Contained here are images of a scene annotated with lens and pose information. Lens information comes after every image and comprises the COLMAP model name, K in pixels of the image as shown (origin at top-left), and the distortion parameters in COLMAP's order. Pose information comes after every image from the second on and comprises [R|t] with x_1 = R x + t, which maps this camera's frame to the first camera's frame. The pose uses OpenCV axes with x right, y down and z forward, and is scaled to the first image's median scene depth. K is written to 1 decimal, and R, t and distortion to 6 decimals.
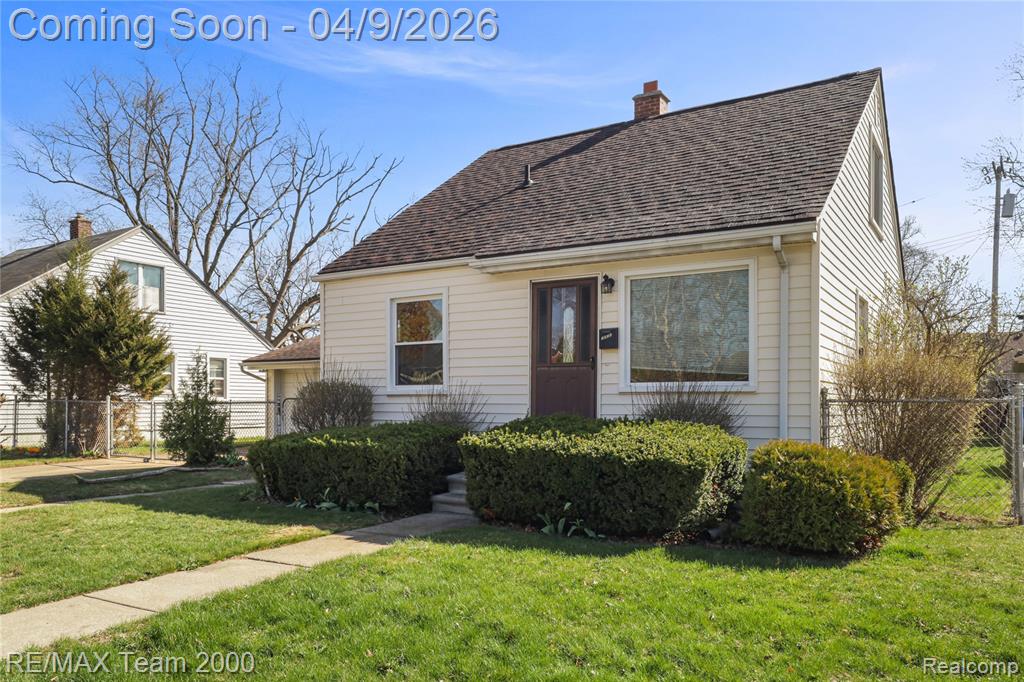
lens RADIAL K [[767.6, 0, 512.9], [0, 767.6, 411.3], [0, 0, 1]] dist [0.006337, 0.001782]
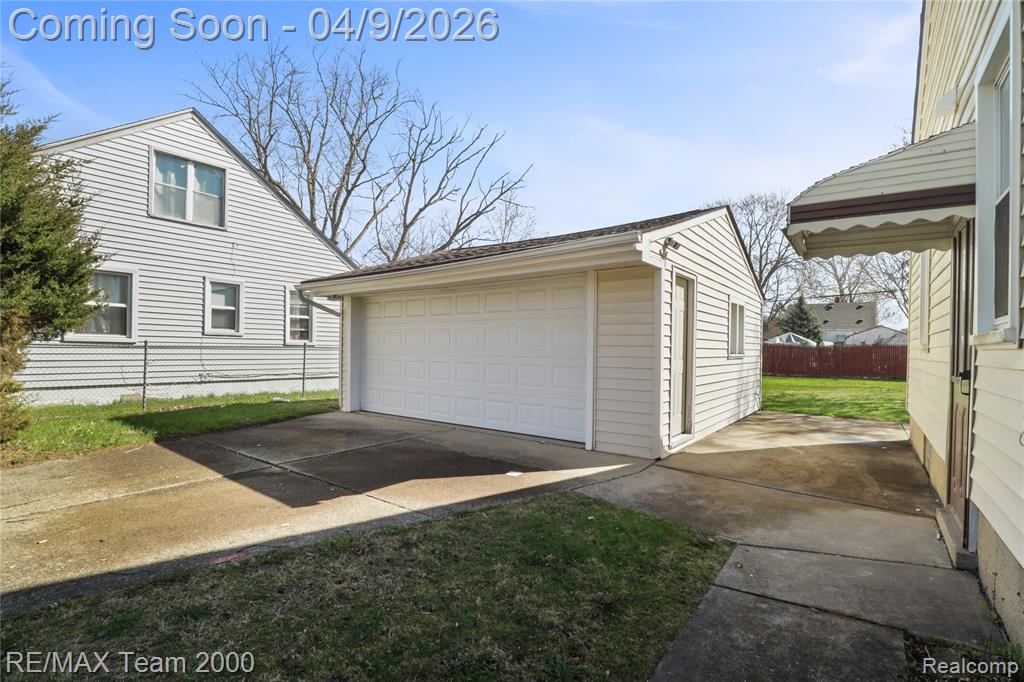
lens RADIAL K [[485.8, 0, 515.1], [0, 485.8, 351.3], [0, 0, 1]] dist [-0.002760, -0.000358]
pose [[0.996720, 0.012676, -0.079927, -0.068962], [-0.013033, 0.999907, -0.003947, -0.003993], [0.079870, 0.004976, 0.996793, 0.300245]]
